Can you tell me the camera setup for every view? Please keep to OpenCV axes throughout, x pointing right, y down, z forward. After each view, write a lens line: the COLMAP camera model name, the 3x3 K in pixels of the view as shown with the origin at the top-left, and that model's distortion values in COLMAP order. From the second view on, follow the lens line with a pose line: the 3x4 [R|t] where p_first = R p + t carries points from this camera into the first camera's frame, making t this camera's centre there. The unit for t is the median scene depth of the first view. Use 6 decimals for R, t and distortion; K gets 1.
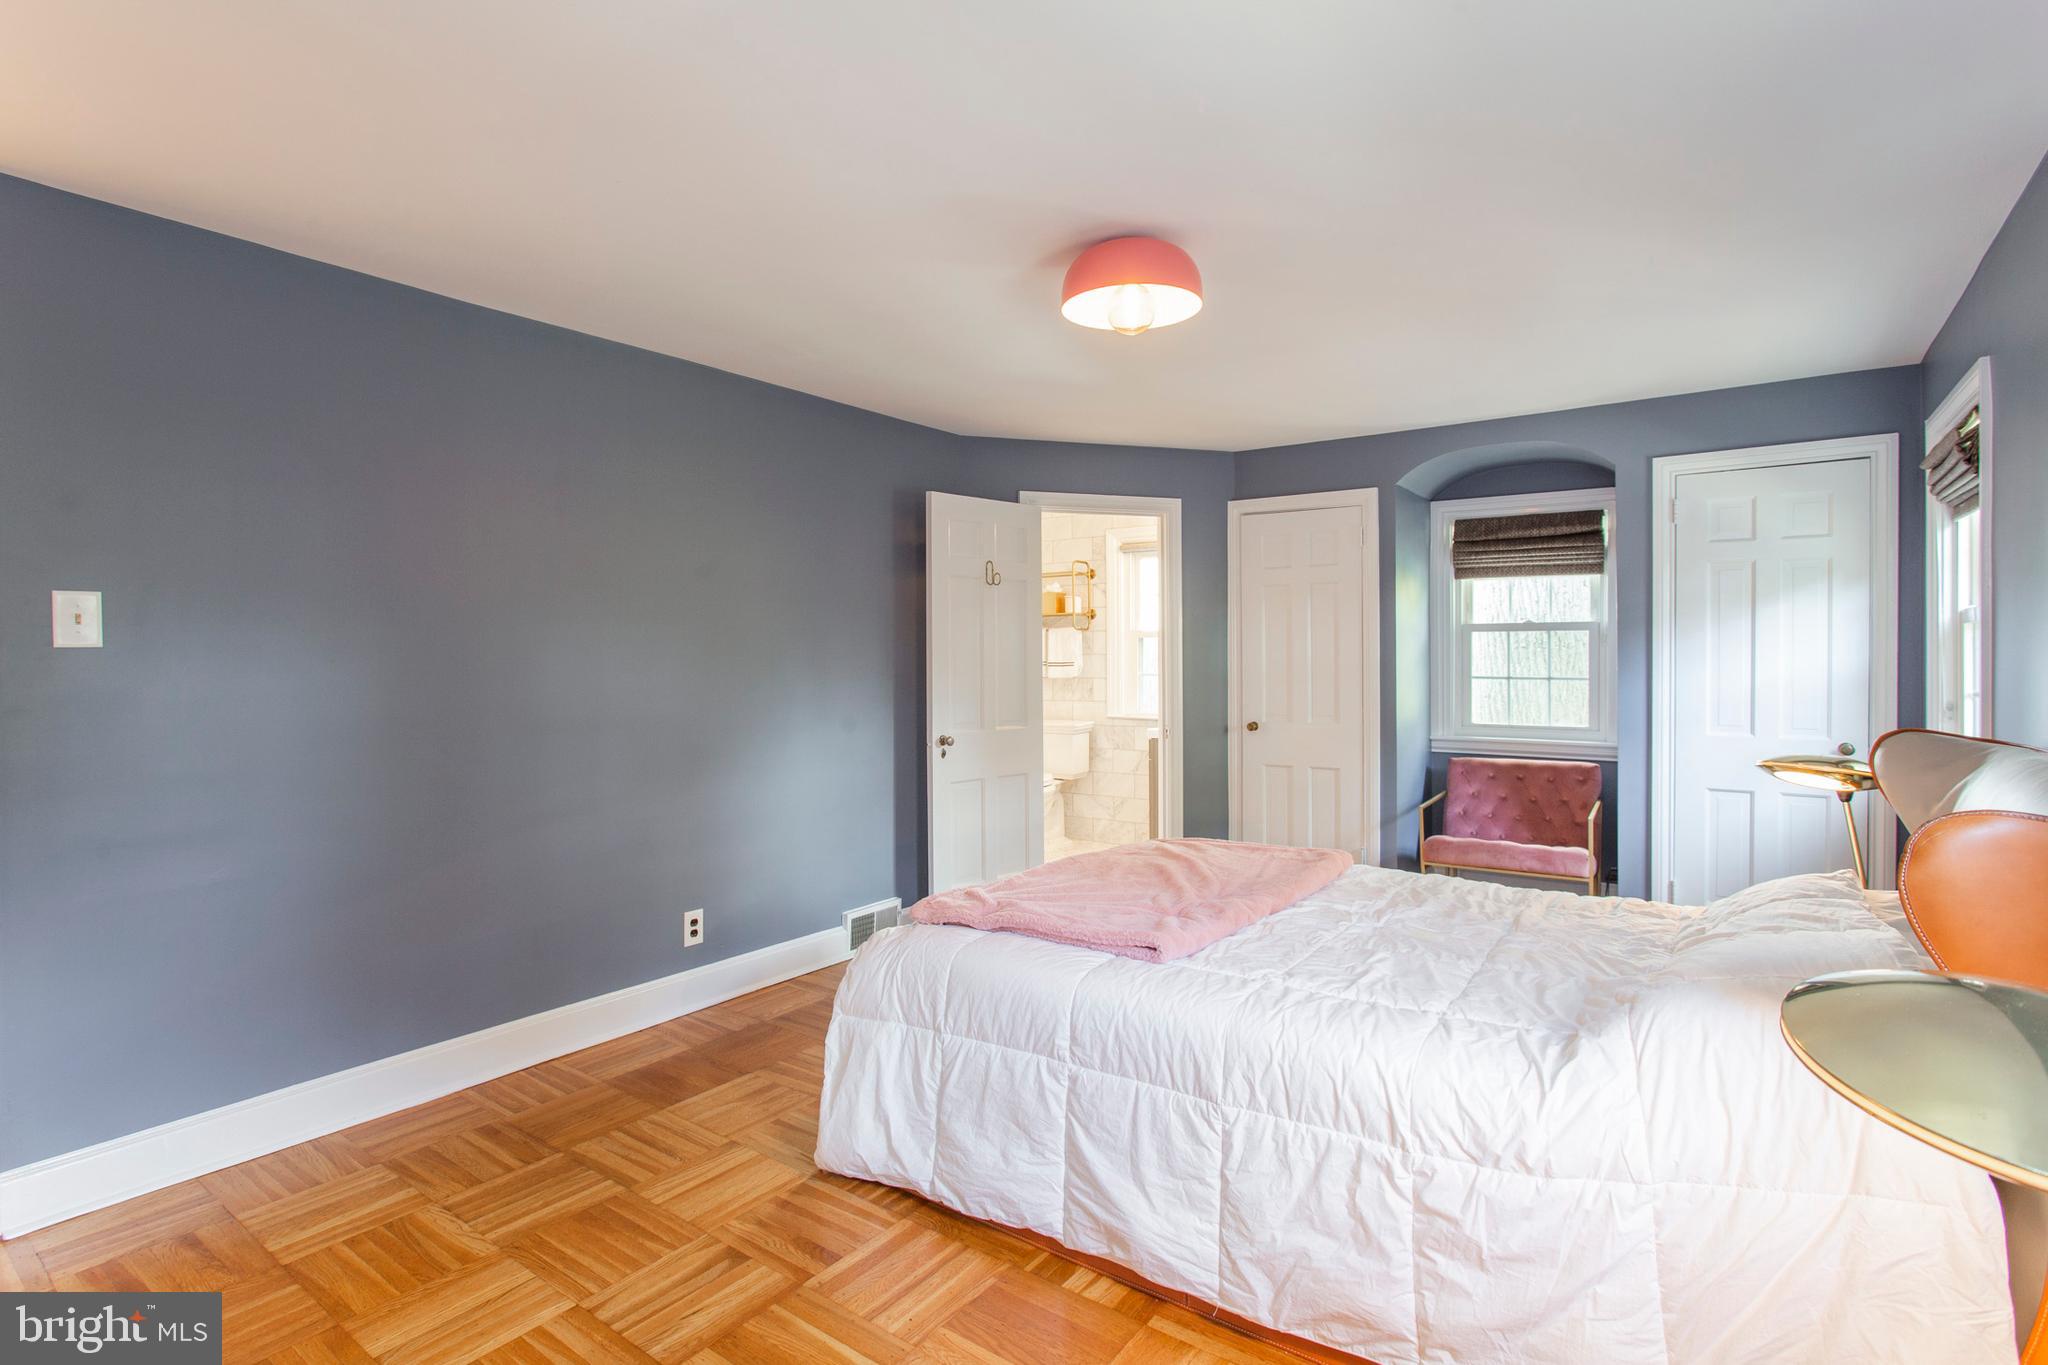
lens RADIAL K [[1017.0, 0, 1016.8], [0, 1017.0, 648.9], [0, 0, 1]] dist [-0.004730, -0.000017]
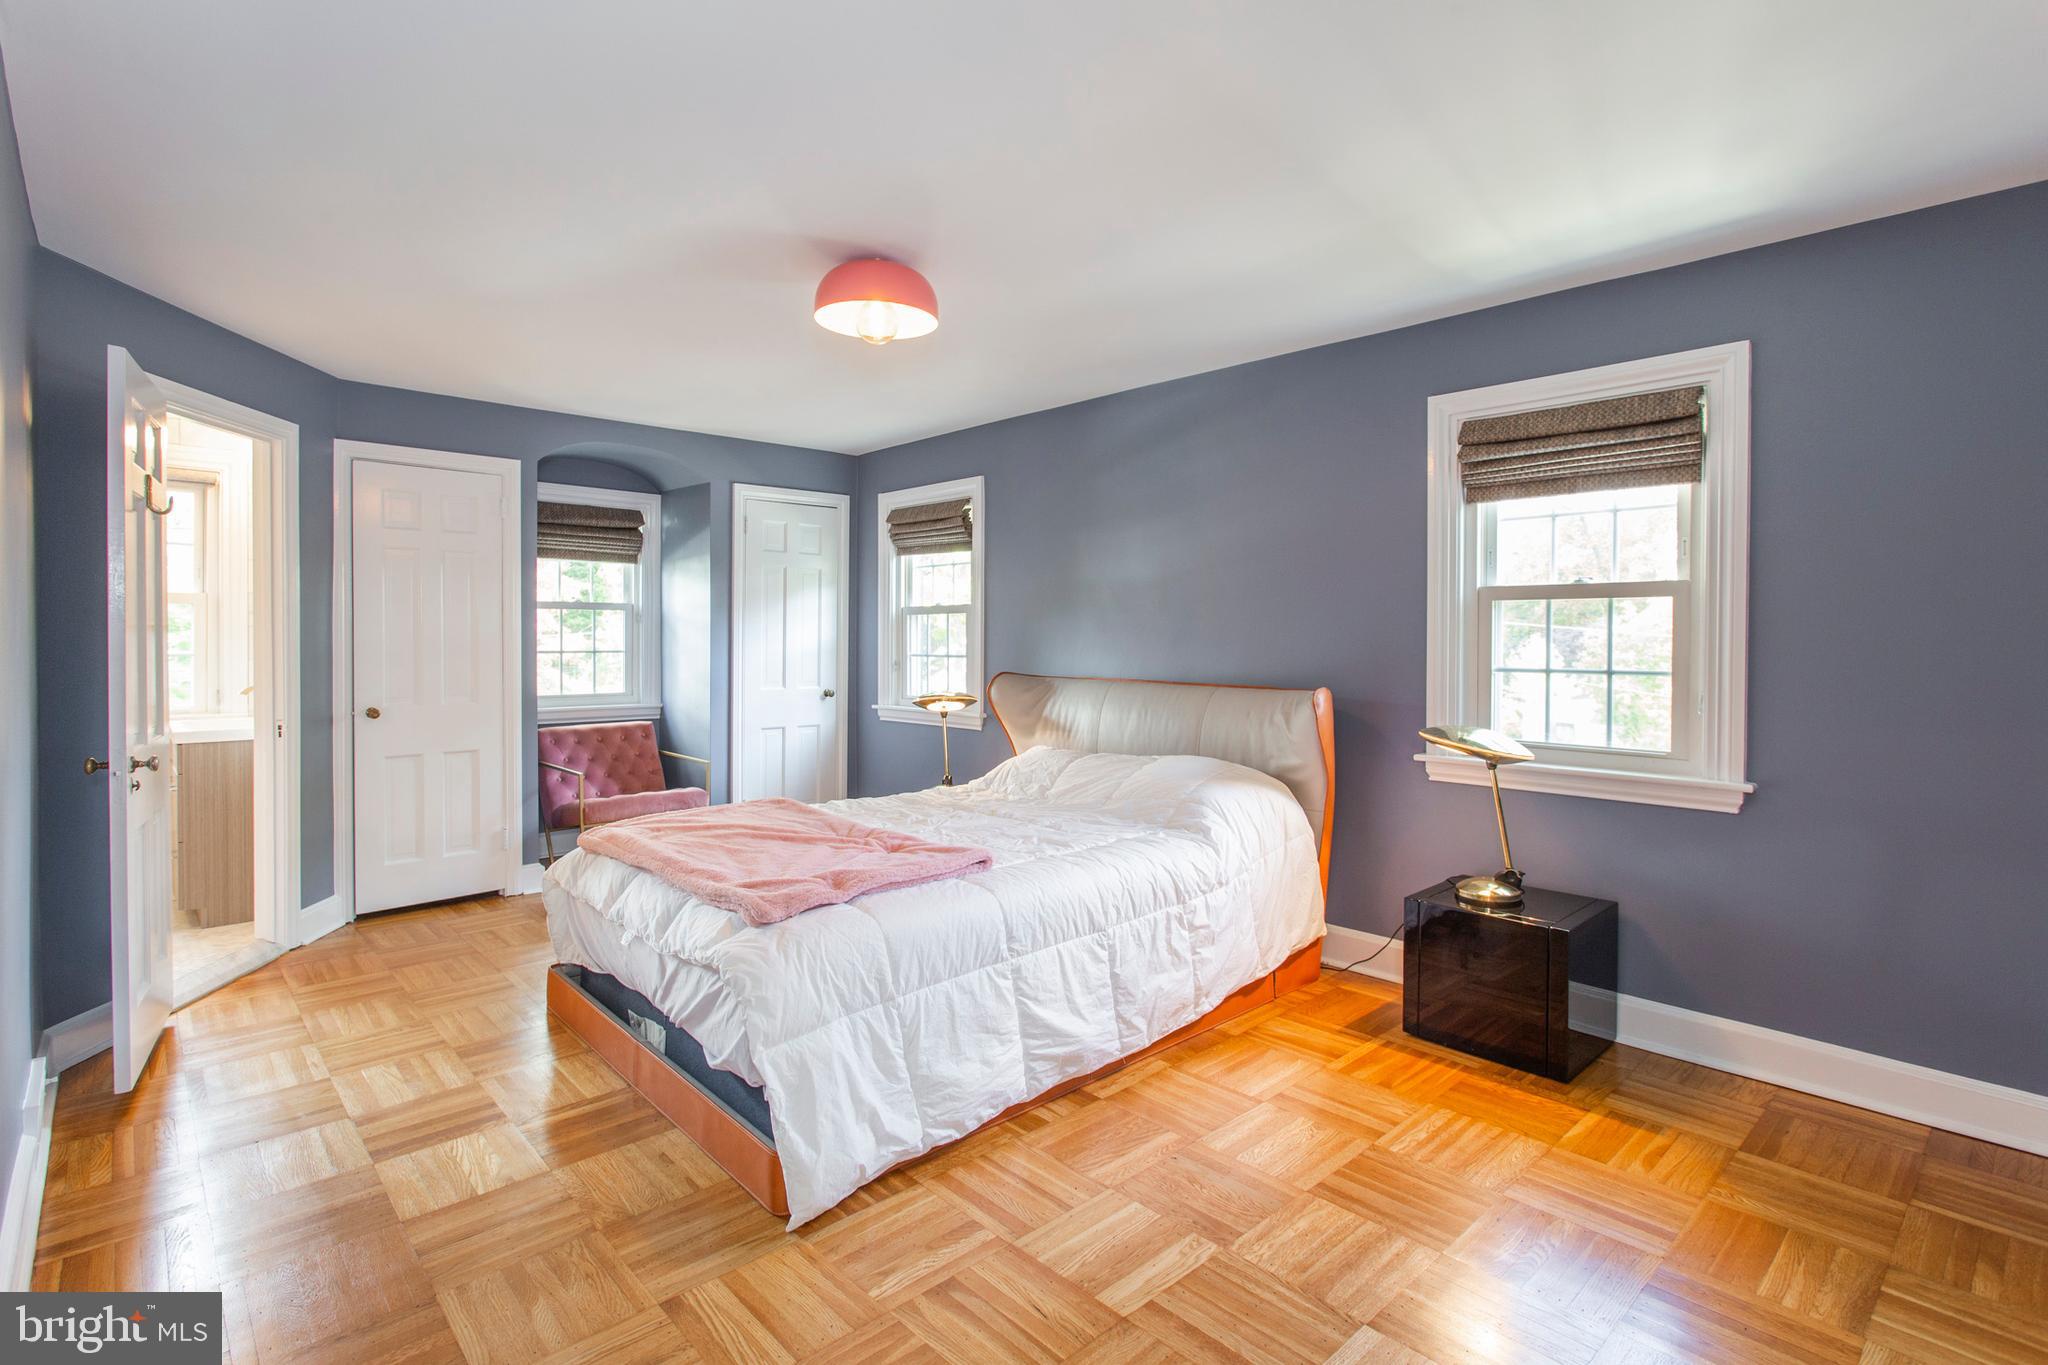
lens RADIAL K [[994.9, 0, 1011.4], [0, 994.9, 650.4], [0, 0, 1]] dist [-0.007729, 0.000196]
pose [[0.185931, -0.008978, 0.982522, -1.037725], [-0.009659, 0.999893, 0.010965, 0.022298], [-0.982515, -0.011529, 0.185825, 0.725989]]
